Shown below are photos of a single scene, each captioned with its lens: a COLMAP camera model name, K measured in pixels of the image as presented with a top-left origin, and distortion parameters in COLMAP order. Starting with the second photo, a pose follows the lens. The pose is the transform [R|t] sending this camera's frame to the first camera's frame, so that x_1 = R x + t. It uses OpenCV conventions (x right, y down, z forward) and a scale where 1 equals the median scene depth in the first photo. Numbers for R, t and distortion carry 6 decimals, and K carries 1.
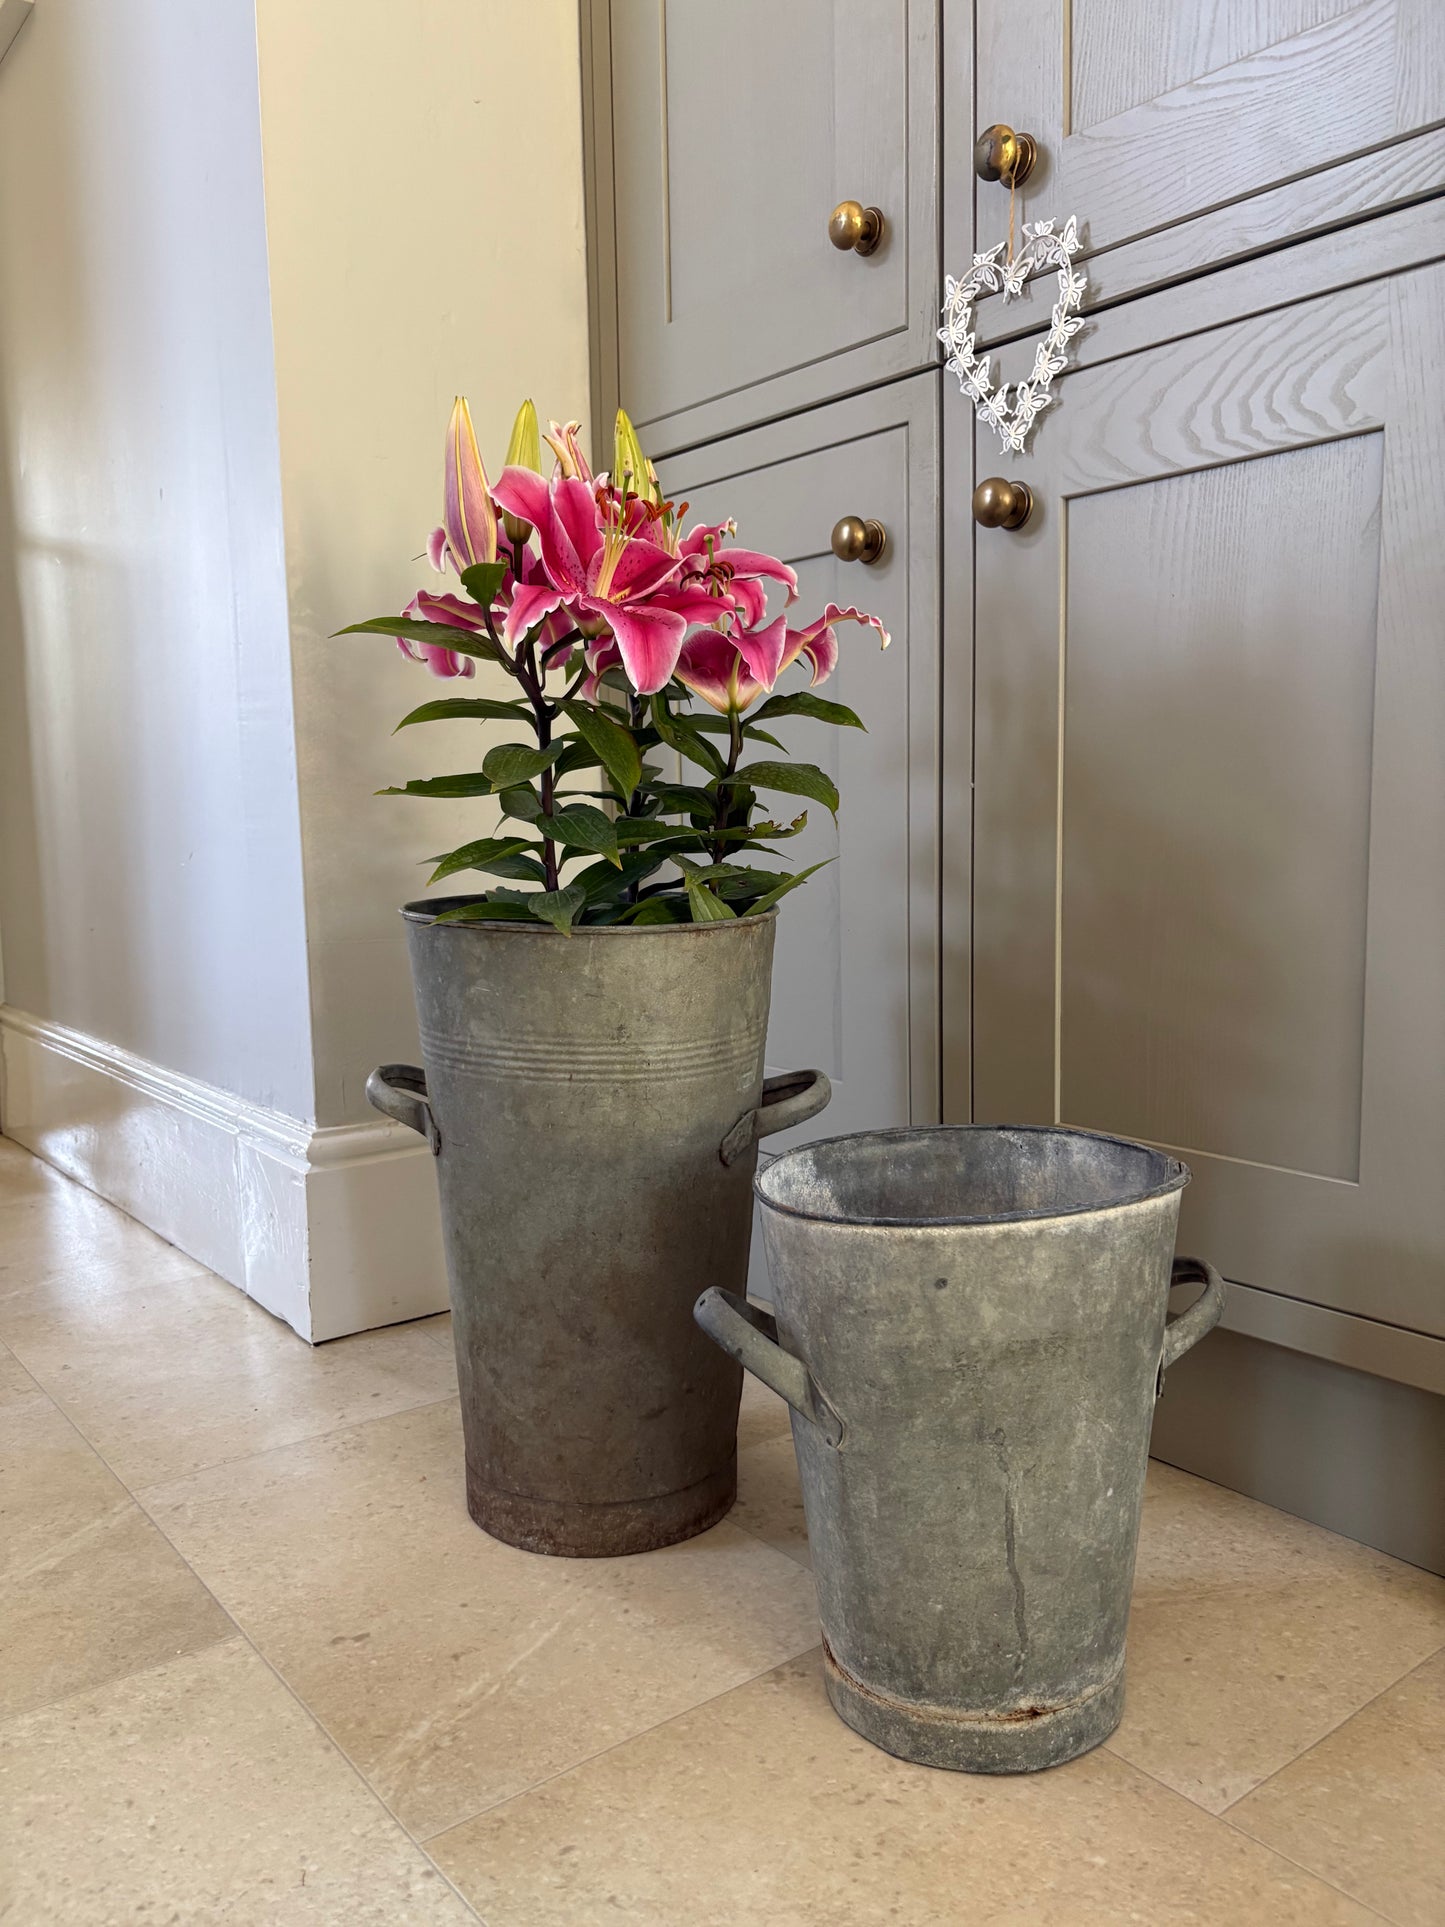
lens RADIAL K [[1468.6, 0, 729.7], [0, 1468.6, 966.6], [0, 0, 1]] dist [0.072232, -0.104728]
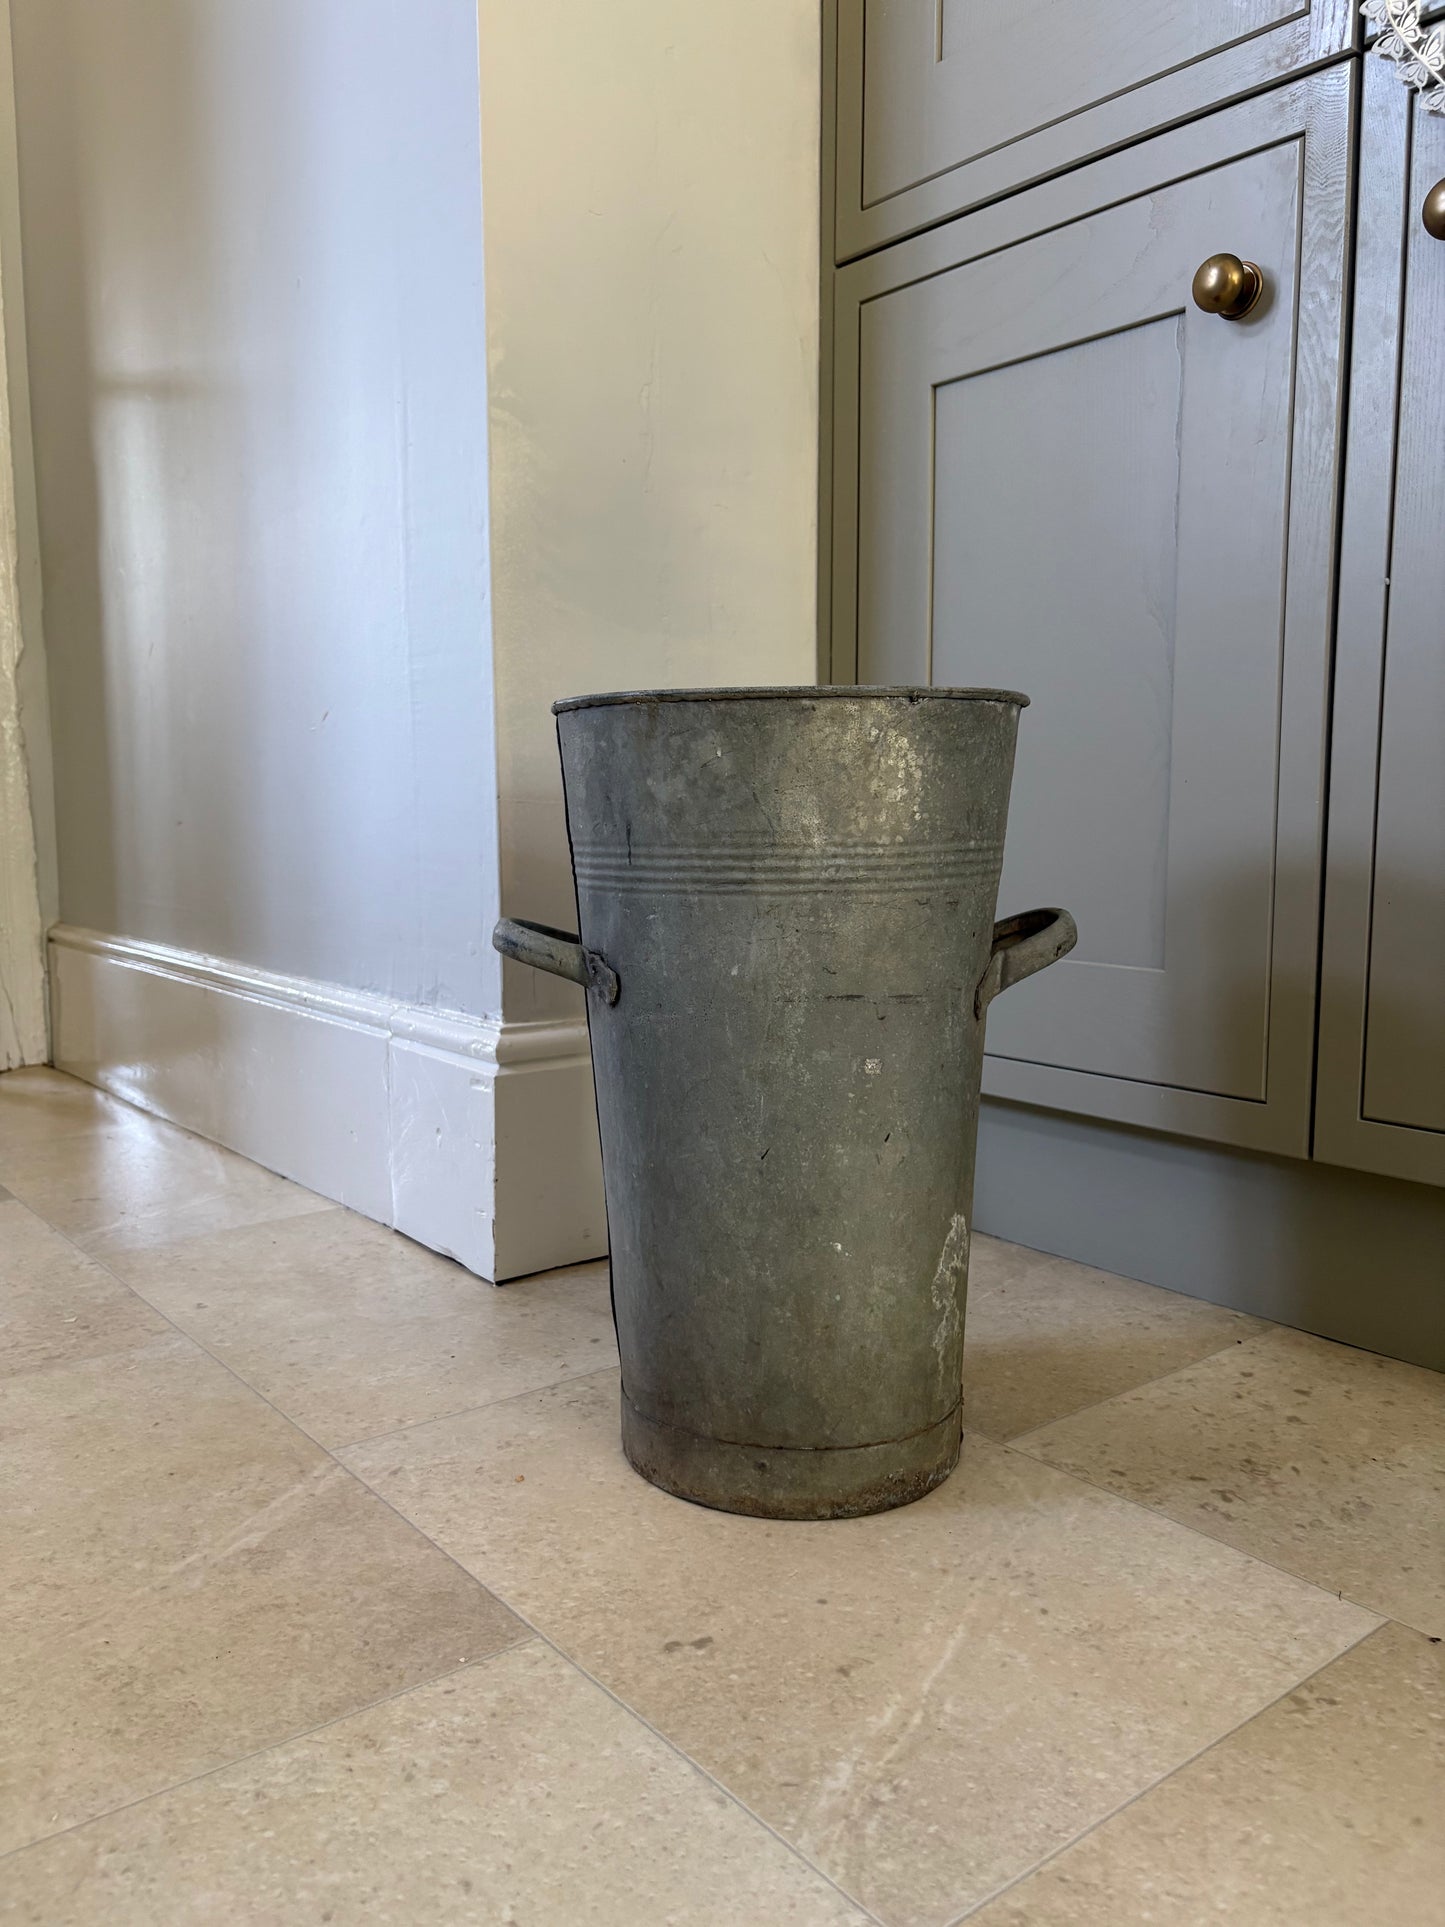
lens RADIAL K [[1468.6, 0, 729.7], [0, 1468.6, 966.6], [0, 0, 1]] dist [0.072232, -0.104728]
pose [[0.999759, 0.016485, 0.014466, -0.250675], [-0.016505, 0.999863, 0.001216, 0.112718], [-0.014444, -0.001455, 0.999895, 0.258953]]
